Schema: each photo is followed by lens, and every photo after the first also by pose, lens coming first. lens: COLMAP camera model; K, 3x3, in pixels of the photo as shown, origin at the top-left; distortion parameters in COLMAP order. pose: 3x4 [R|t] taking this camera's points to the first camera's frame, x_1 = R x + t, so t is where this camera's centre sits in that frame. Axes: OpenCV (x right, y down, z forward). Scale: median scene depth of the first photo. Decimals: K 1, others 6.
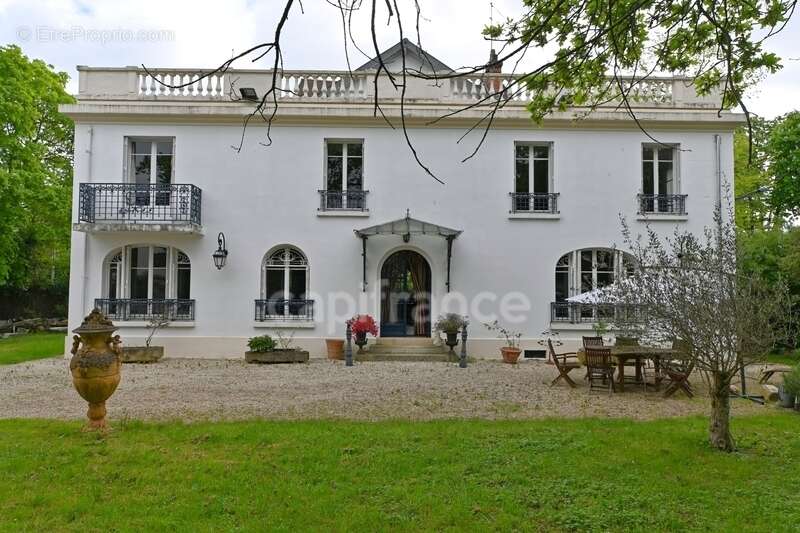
lens RADIAL K [[608.5, 0, 401.8], [0, 608.5, 266.9], [0, 0, 1]] dist [0.009379, 0.000597]
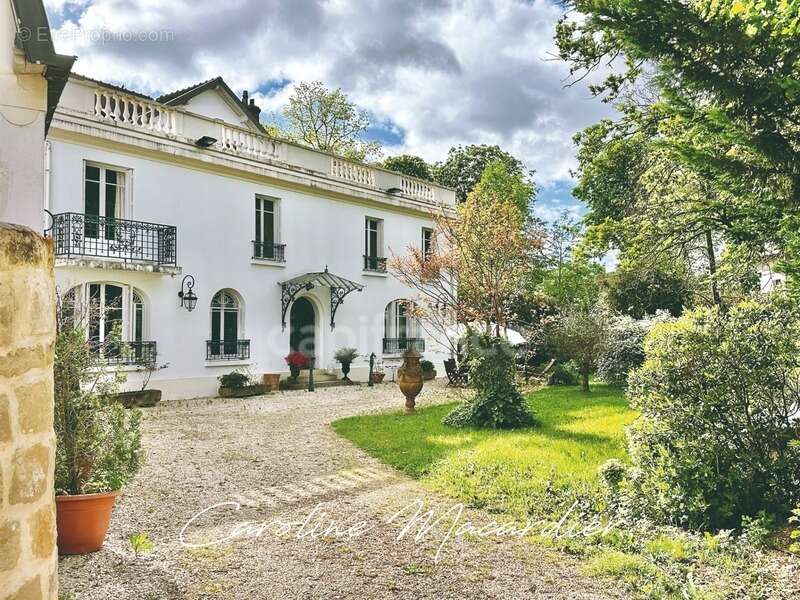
lens RADIAL K [[775.8, 0, 347.5], [0, 775.8, 325.7], [0, 0, 1]] dist [0.045166, 0.000000]
pose [[0.632852, -0.004080, 0.774262, -1.118212], [-0.024921, 0.999361, 0.025635, -0.011810], [-0.773872, -0.035519, 0.632345, -0.031491]]
